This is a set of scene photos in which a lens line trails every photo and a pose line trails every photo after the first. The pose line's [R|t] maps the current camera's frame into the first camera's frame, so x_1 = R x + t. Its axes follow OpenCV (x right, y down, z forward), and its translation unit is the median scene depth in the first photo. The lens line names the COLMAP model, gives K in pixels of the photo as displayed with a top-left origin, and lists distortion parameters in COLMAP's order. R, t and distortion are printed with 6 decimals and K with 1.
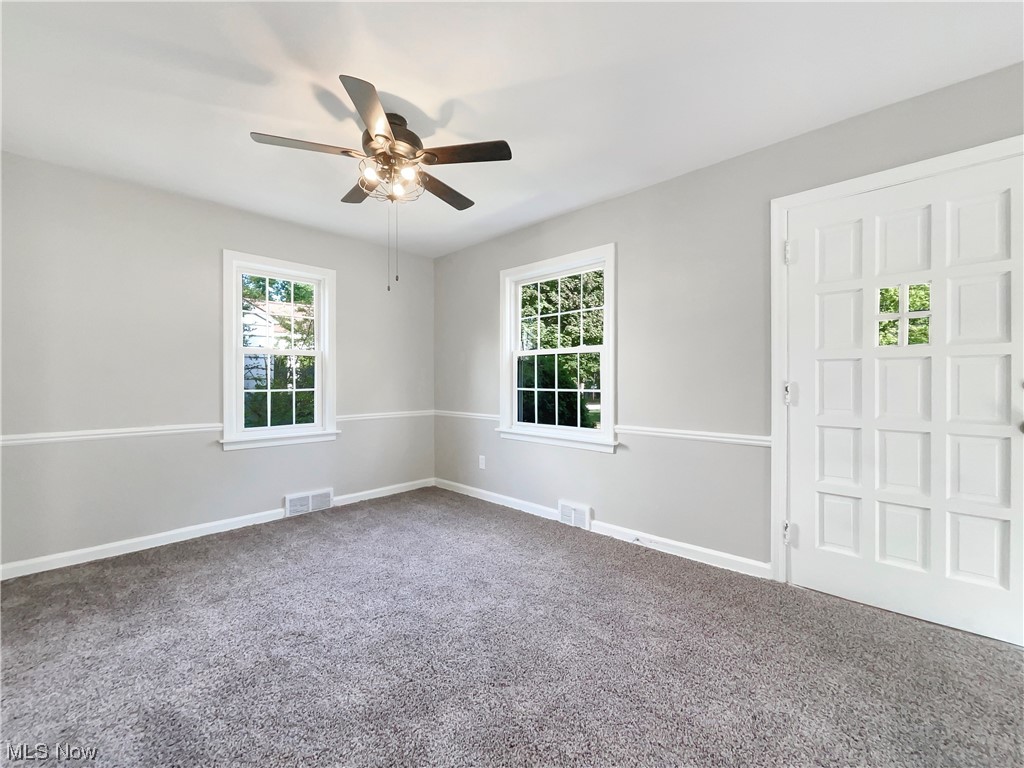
lens RADIAL K [[412.0, 0, 507.5], [0, 412.0, 379.4], [0, 0, 1]] dist [-0.013328, 0.002591]
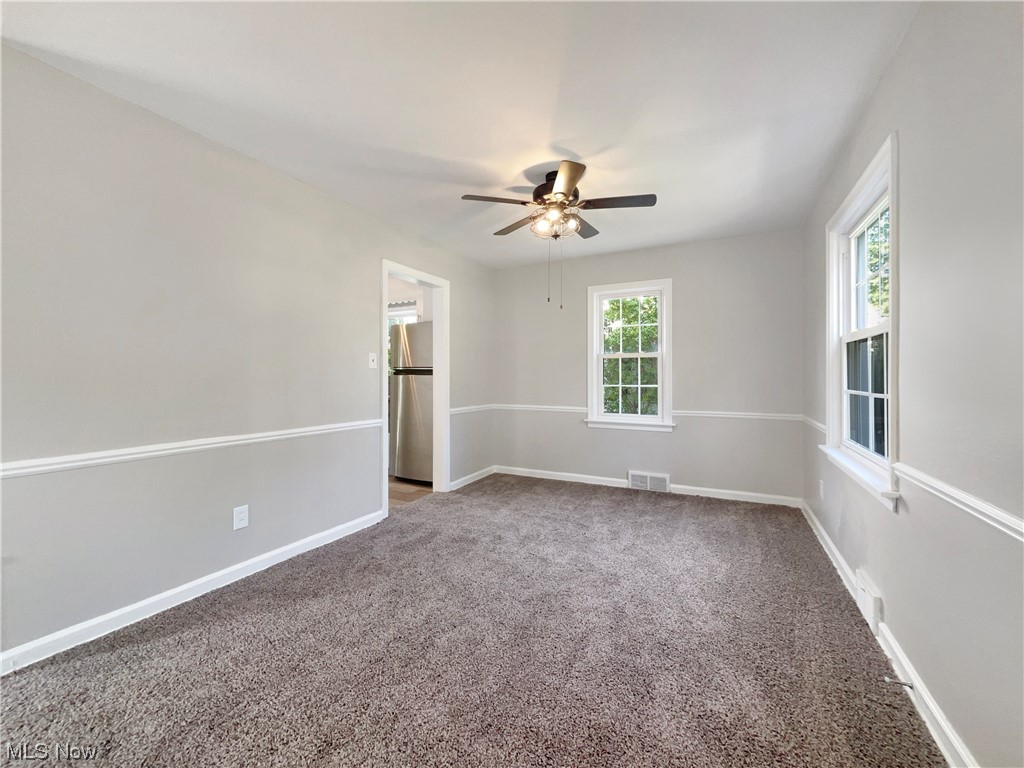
lens RADIAL K [[412.0, 0, 528.4], [0, 412.0, 373.0], [0, 0, 1]] dist [-0.013328, 0.002591]
pose [[0.311058, -0.007754, -0.950359, 0.571969], [0.002411, 0.999970, -0.007370, -0.004436], [0.950388, 0.000001, 0.311067, 0.328592]]
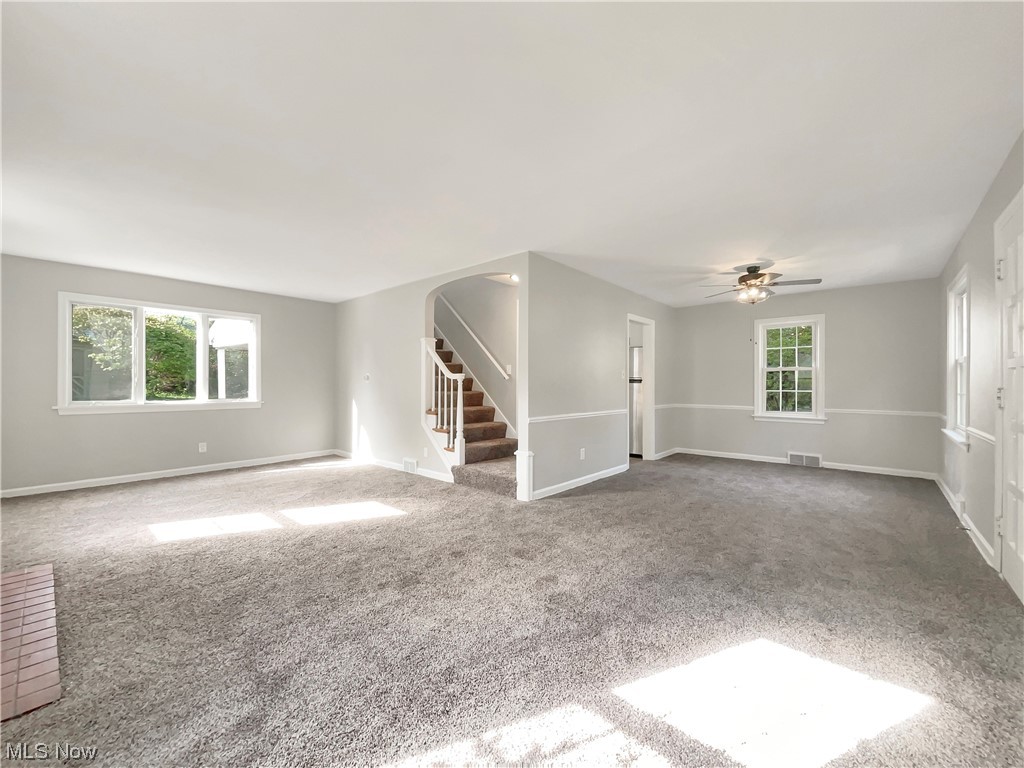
lens RADIAL K [[412.0, 0, 515.4], [0, 412.0, 384.1], [0, 0, 1]] dist [-0.013328, 0.002591]
pose [[0.042160, -0.000159, -0.999111, 1.189333], [-0.000532, 1.000000, -0.000182, -0.002606], [0.999111, 0.000539, 0.042160, -0.243485]]
